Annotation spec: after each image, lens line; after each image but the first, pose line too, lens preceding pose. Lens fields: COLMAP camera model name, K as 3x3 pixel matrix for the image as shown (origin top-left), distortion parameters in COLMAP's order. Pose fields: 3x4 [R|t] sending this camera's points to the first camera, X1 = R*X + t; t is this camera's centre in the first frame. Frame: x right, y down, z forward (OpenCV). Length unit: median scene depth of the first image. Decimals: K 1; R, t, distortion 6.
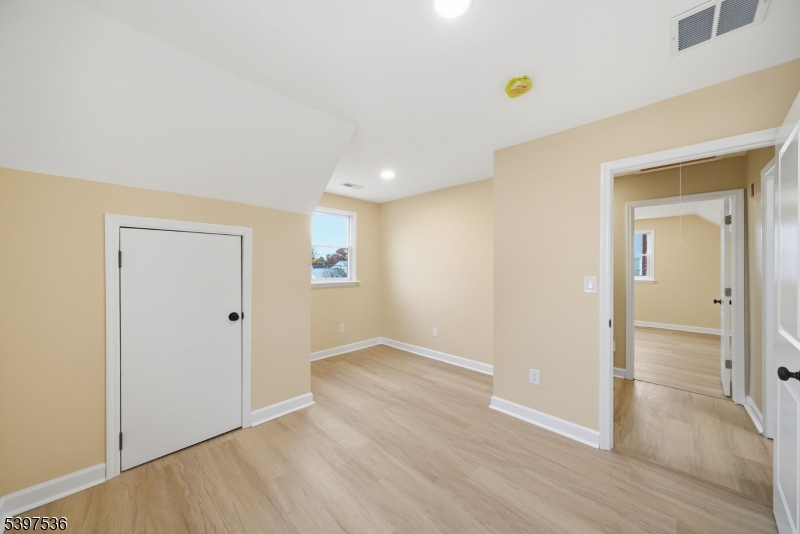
lens RADIAL K [[277.0, 0, 398.2], [0, 277.0, 264.9], [0, 0, 1]] dist [-0.003189, 0.000224]
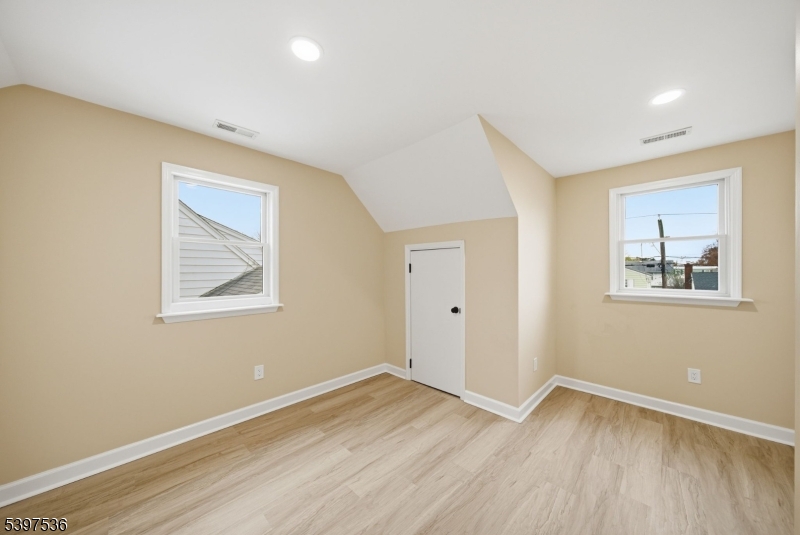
lens RADIAL K [[277.0, 0, 399.5], [0, 277.0, 273.0], [0, 0, 1]] dist [-0.003189, 0.000224]
pose [[-0.003024, -0.000122, -0.999995, 0.798550], [0.009668, 0.999953, -0.000151, 0.012961], [0.999949, -0.009669, -0.003023, 0.819676]]
